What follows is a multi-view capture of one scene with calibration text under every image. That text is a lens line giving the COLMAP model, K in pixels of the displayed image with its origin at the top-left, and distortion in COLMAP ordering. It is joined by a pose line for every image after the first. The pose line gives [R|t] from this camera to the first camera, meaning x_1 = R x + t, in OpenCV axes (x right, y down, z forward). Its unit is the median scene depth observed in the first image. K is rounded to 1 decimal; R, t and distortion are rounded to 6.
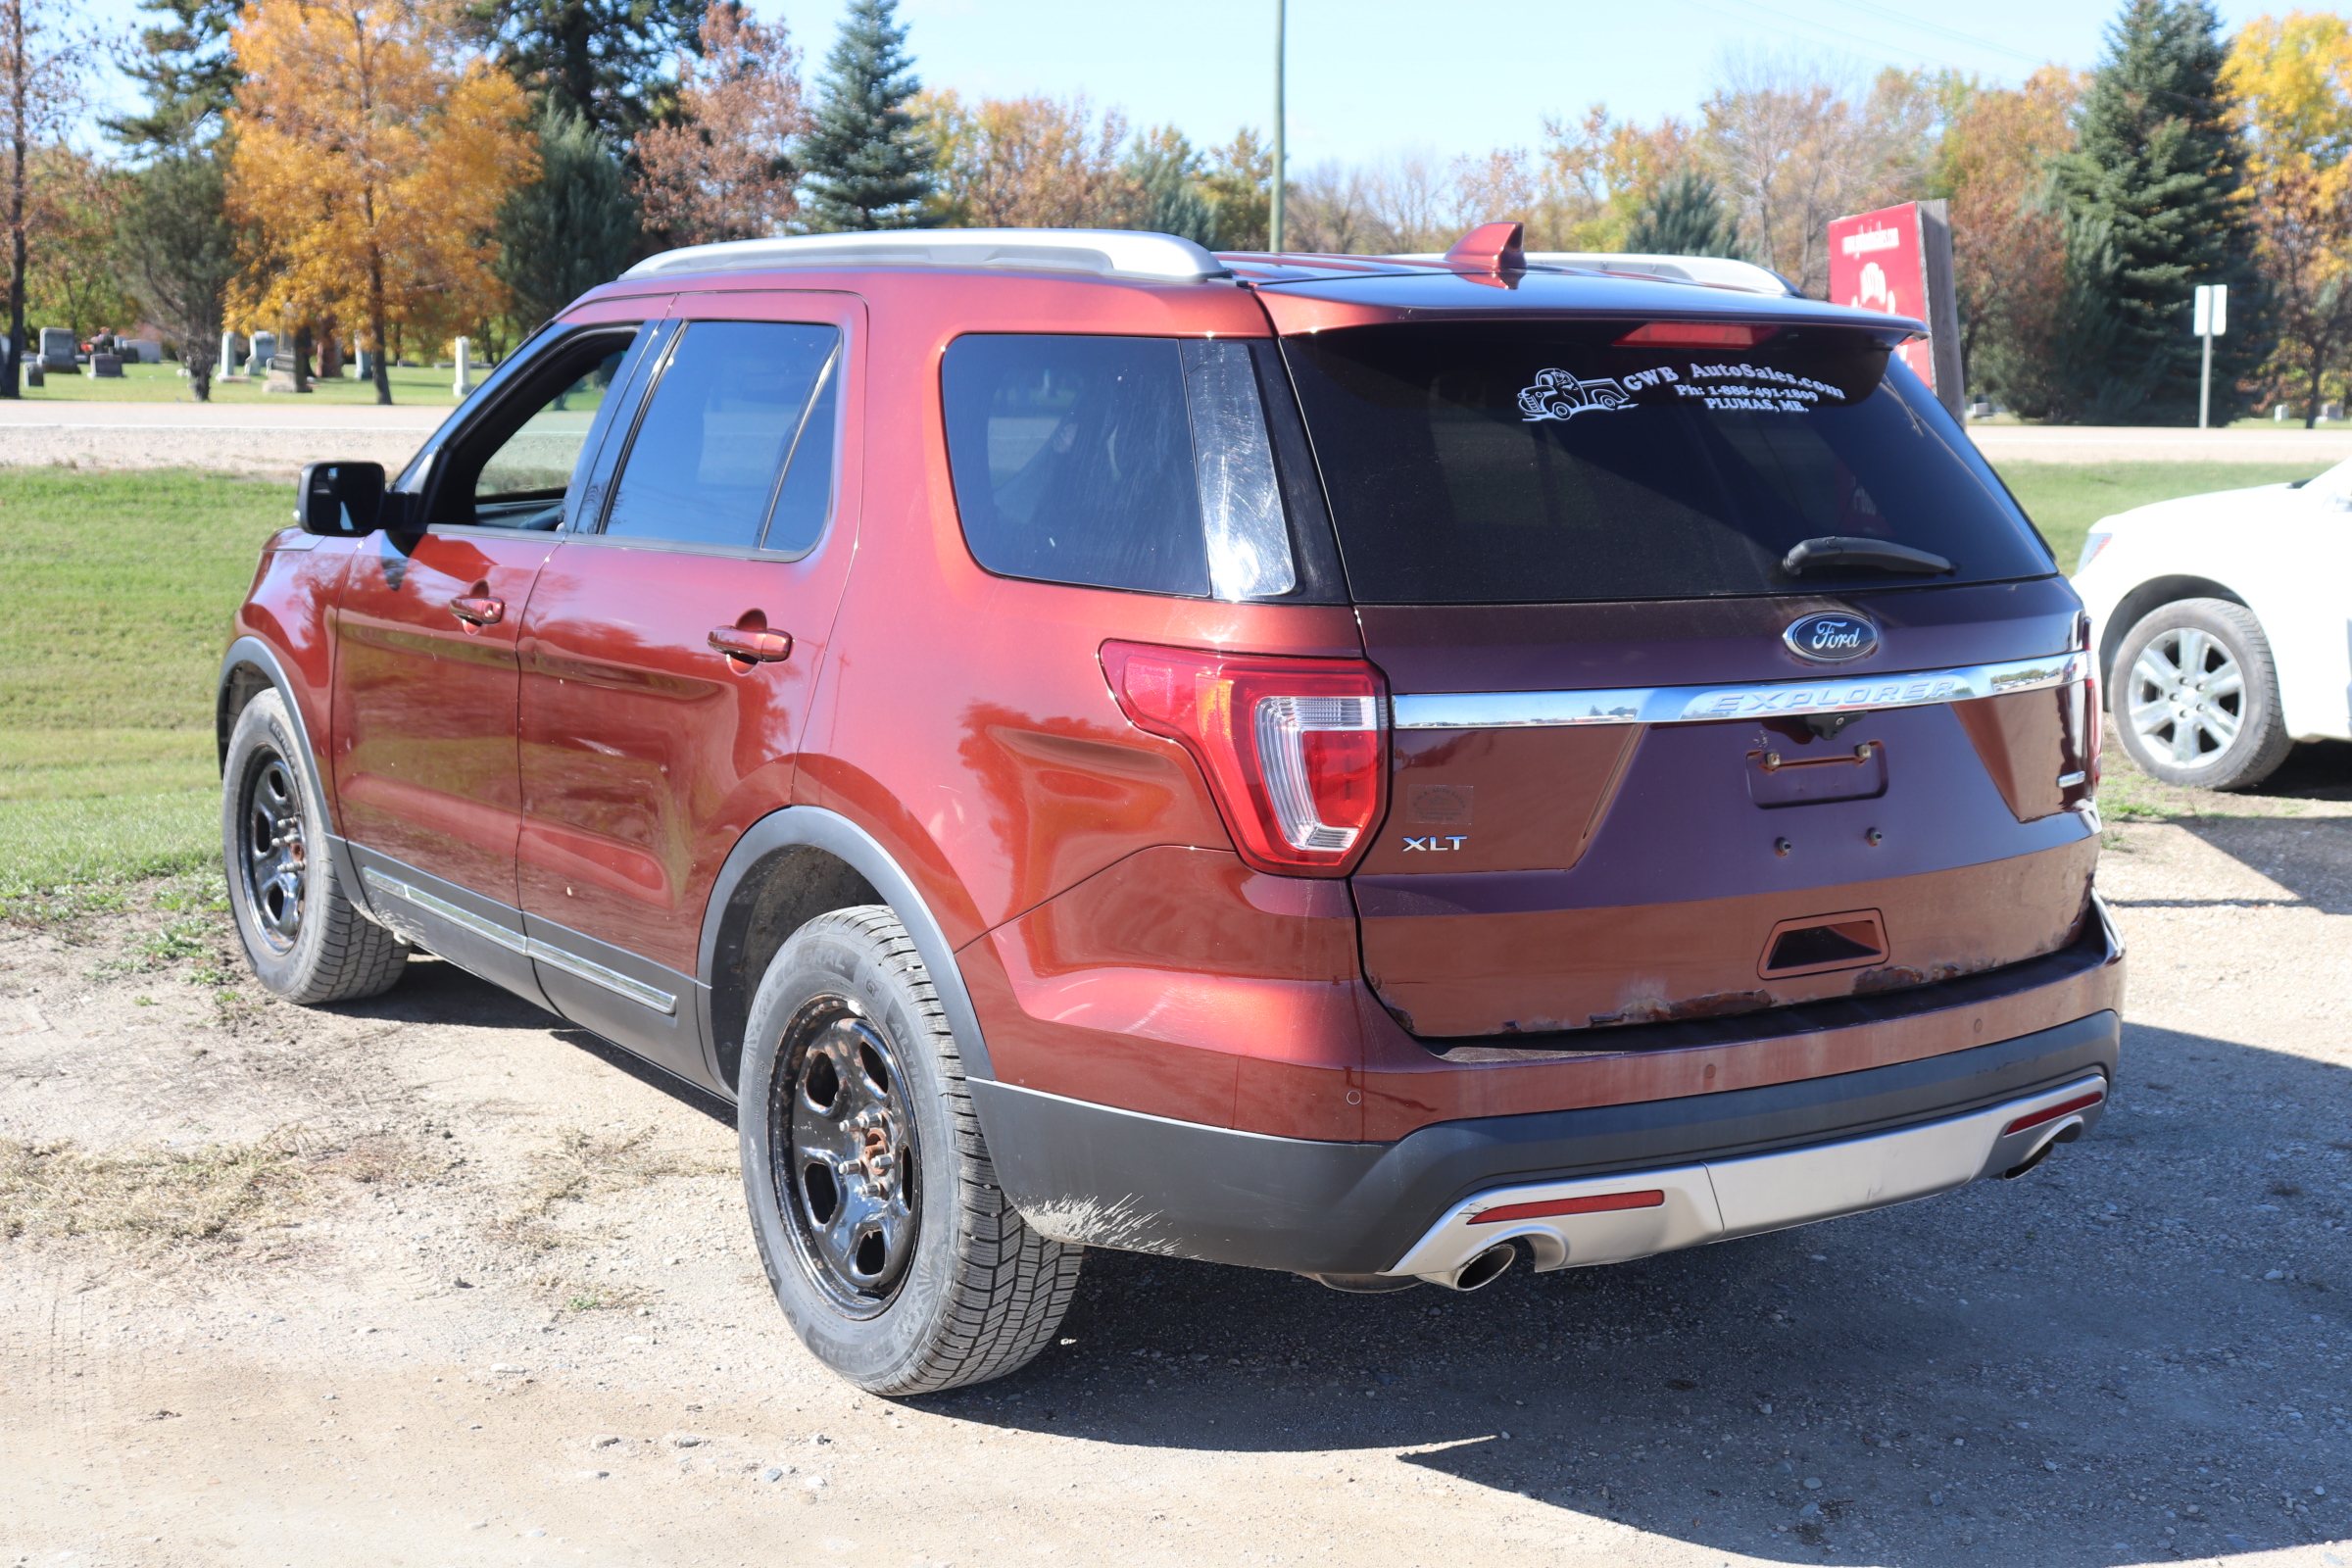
lens RADIAL K [[2904.7, 0, 1187.4], [0, 2904.7, 769.2], [0, 0, 1]] dist [0.024568, 0.000000]
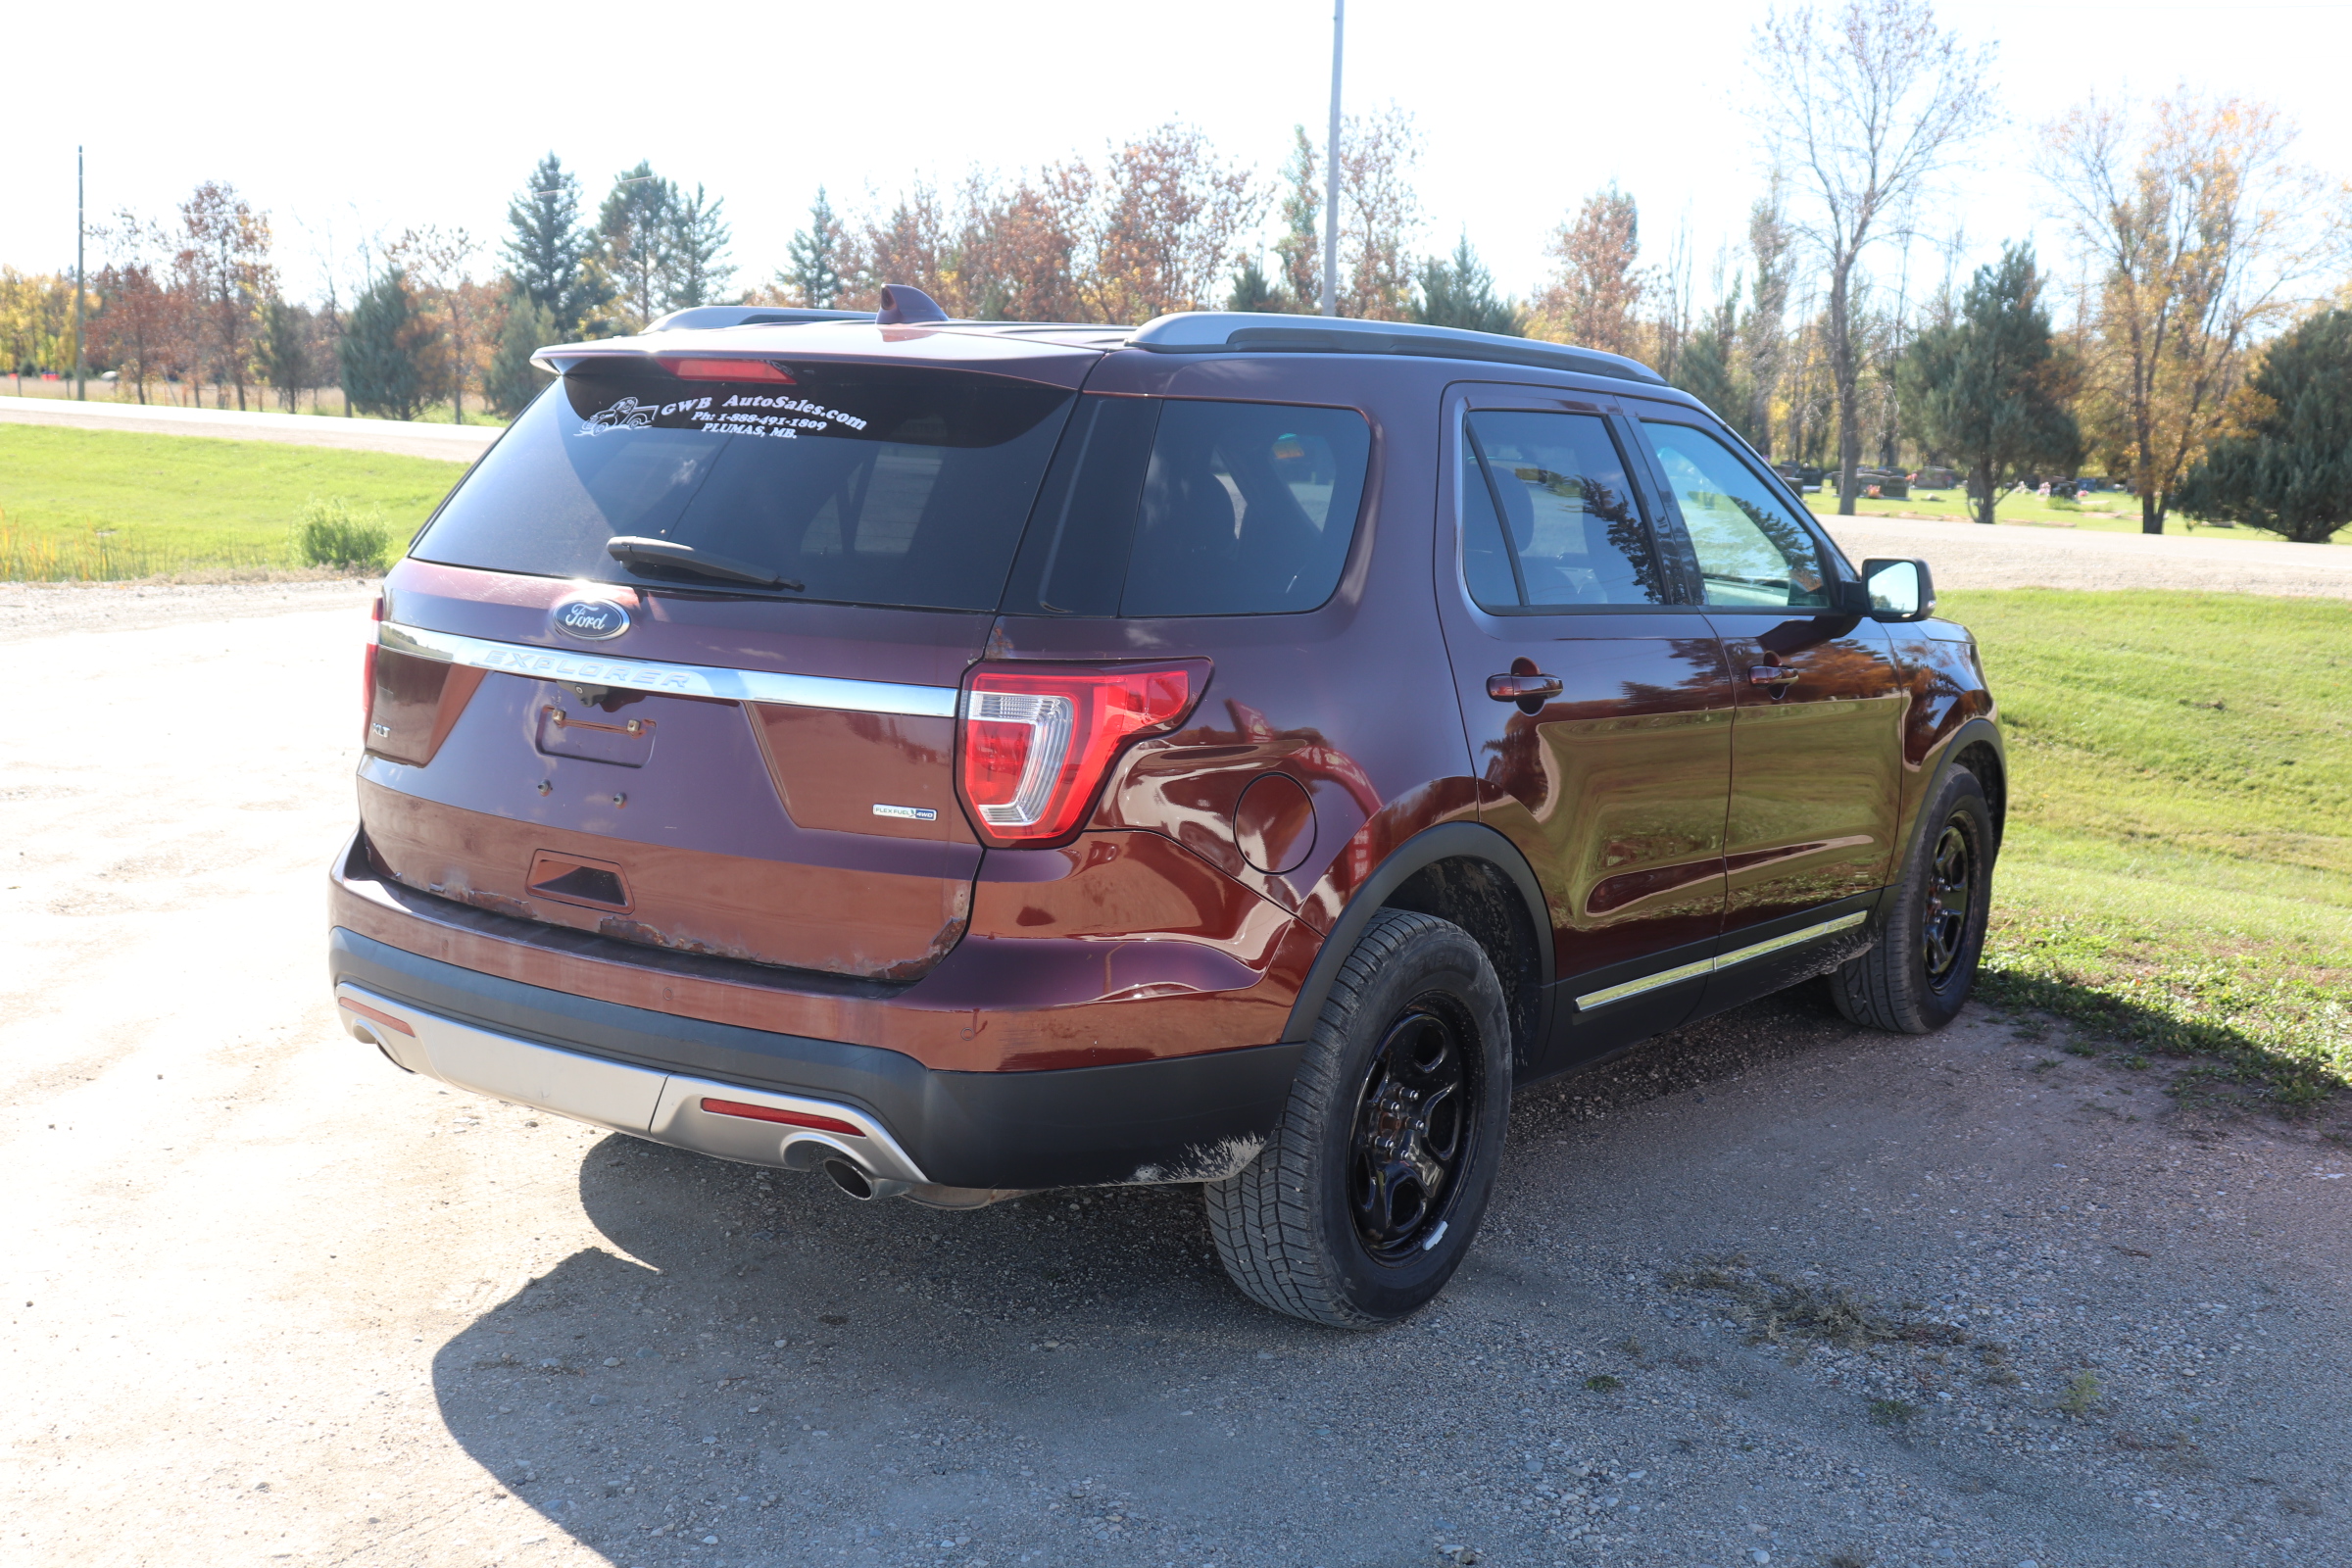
lens RADIAL K [[2570.3, 0, 1165.9], [0, 2570.3, 795.8], [0, 0, 1]] dist [-0.024010, 0.000000]
pose [[0.347645, 0.126106, -0.929107, 1.168615], [-0.167401, 0.983341, 0.070830, -0.080538], [0.922562, 0.130909, 0.362964, 0.780041]]
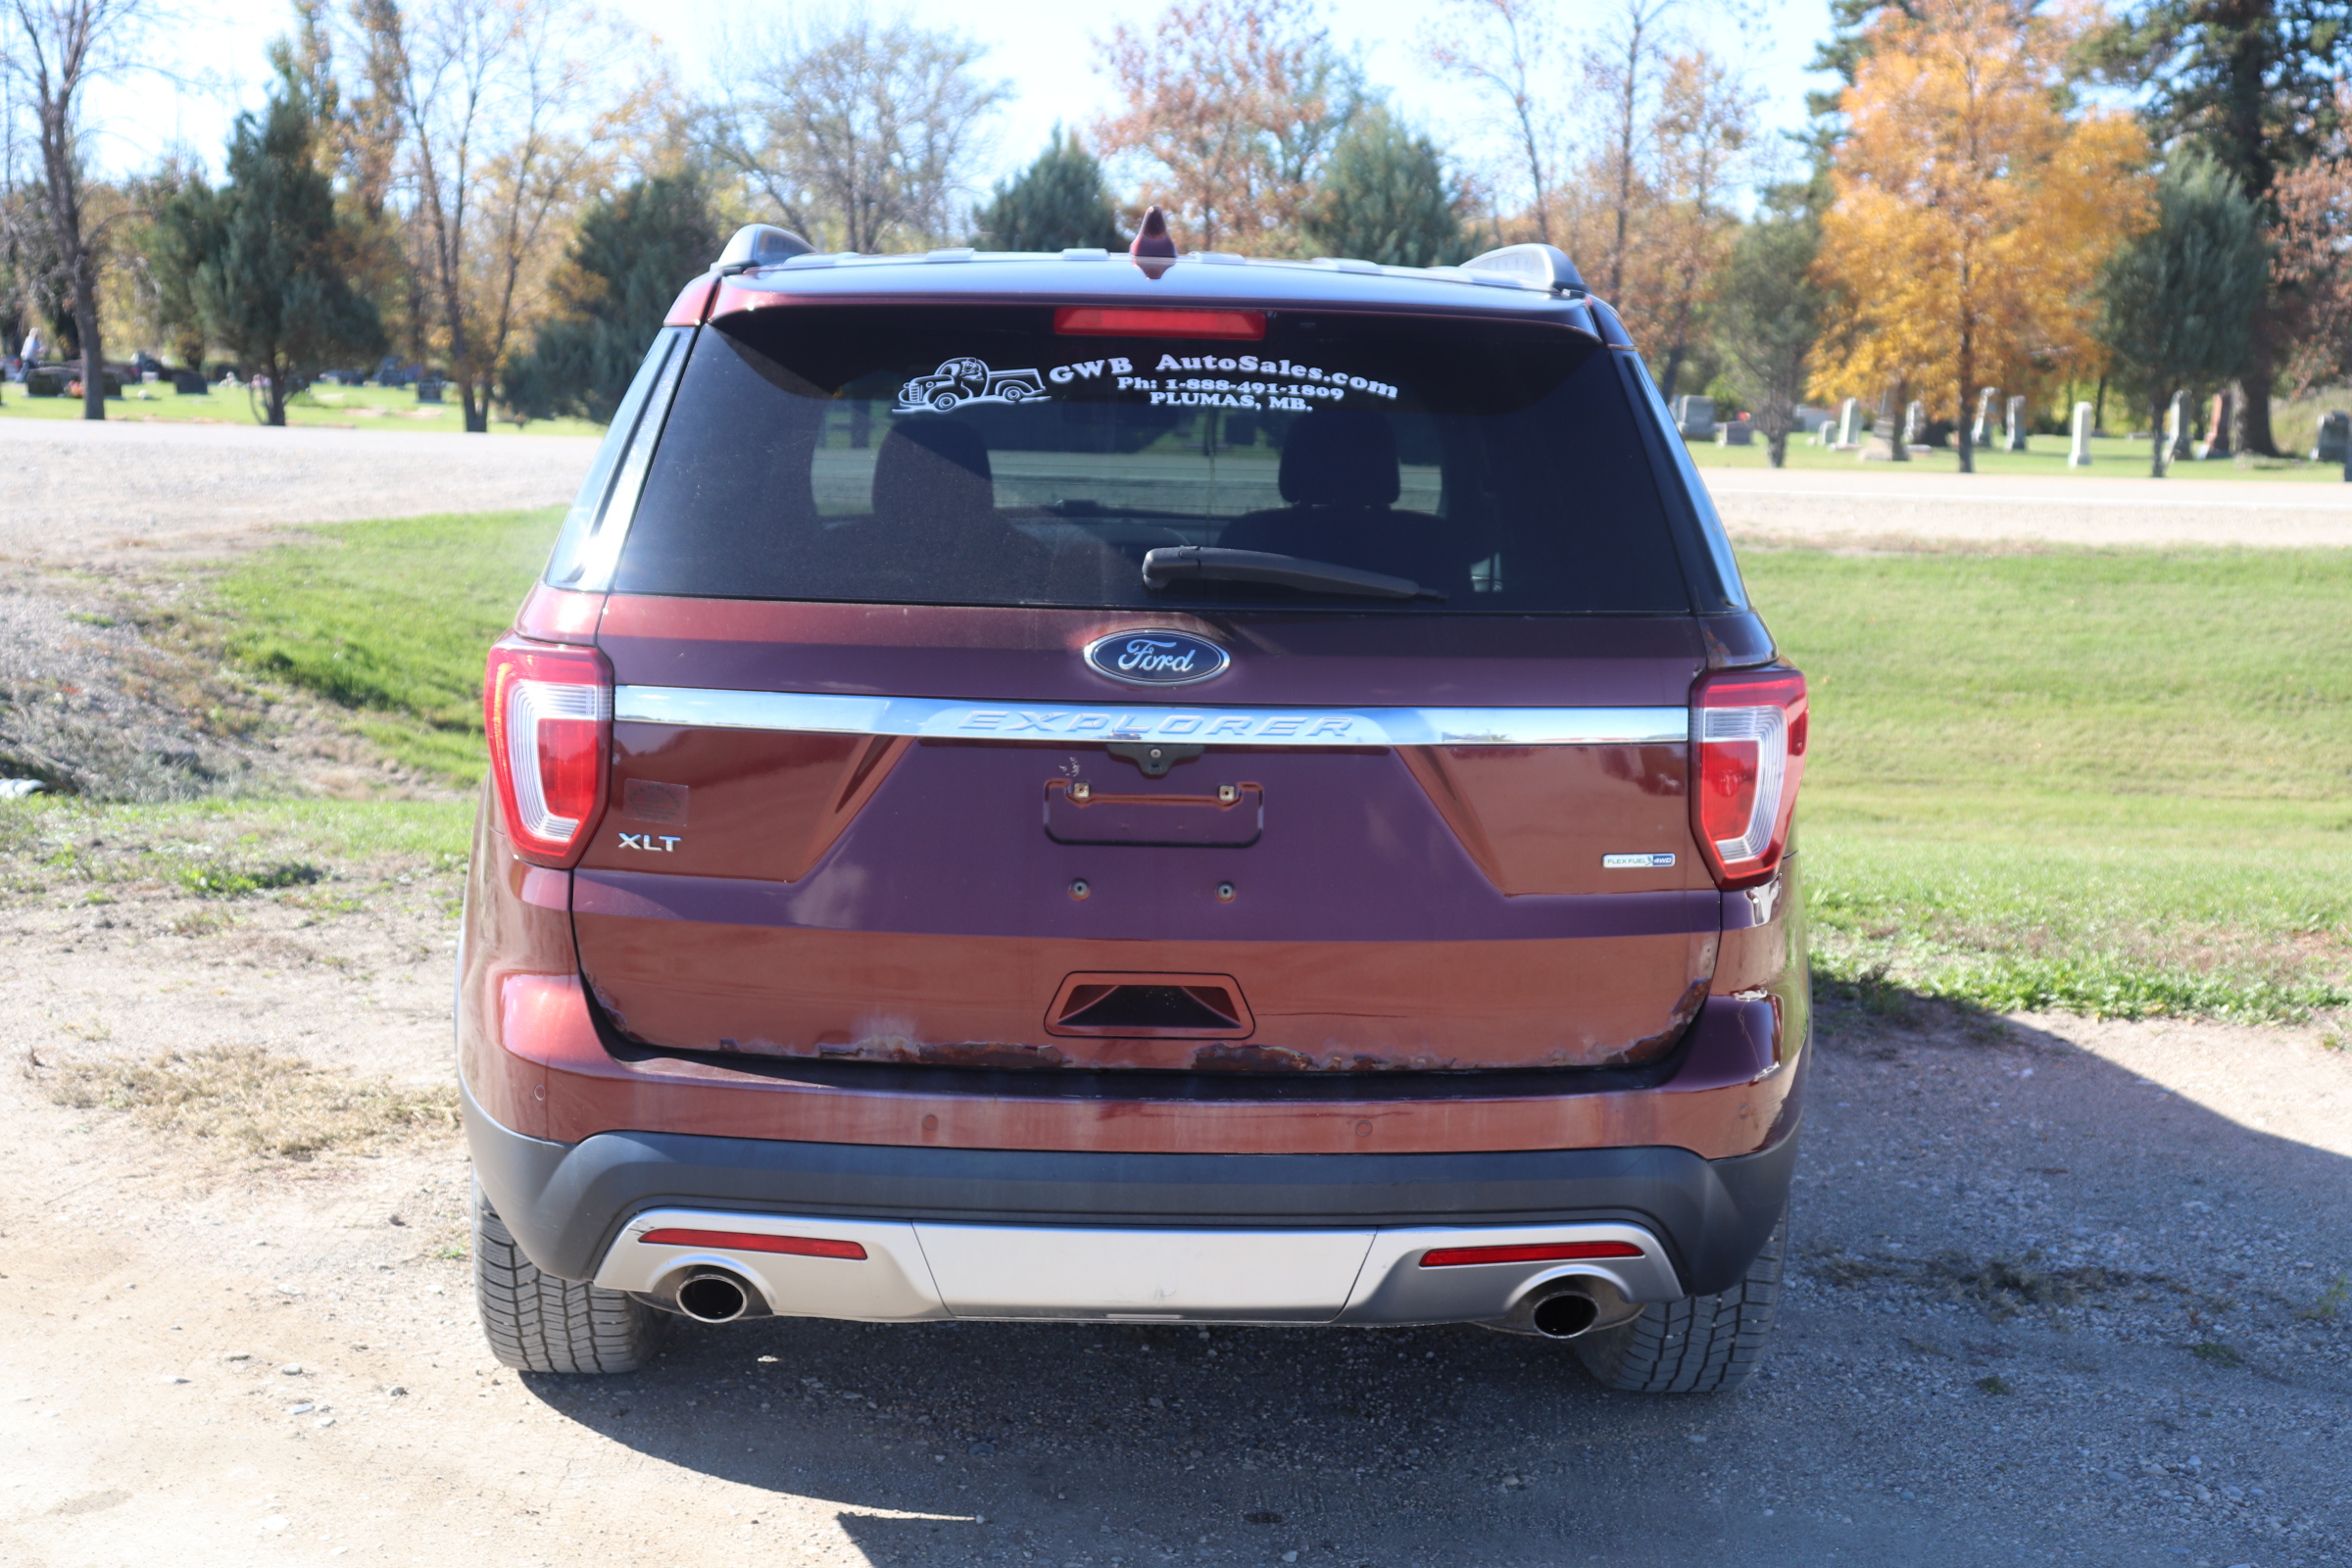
lens RADIAL K [[3089.3, 0, 1175.6], [0, 3089.3, 781.8], [0, 0, 1]] dist [0.103415, 0.000000]
pose [[0.844331, 0.069065, -0.531353, 0.670089], [-0.083960, 0.996462, -0.003895, -0.004481], [0.529203, 0.047901, 0.847142, 0.191644]]
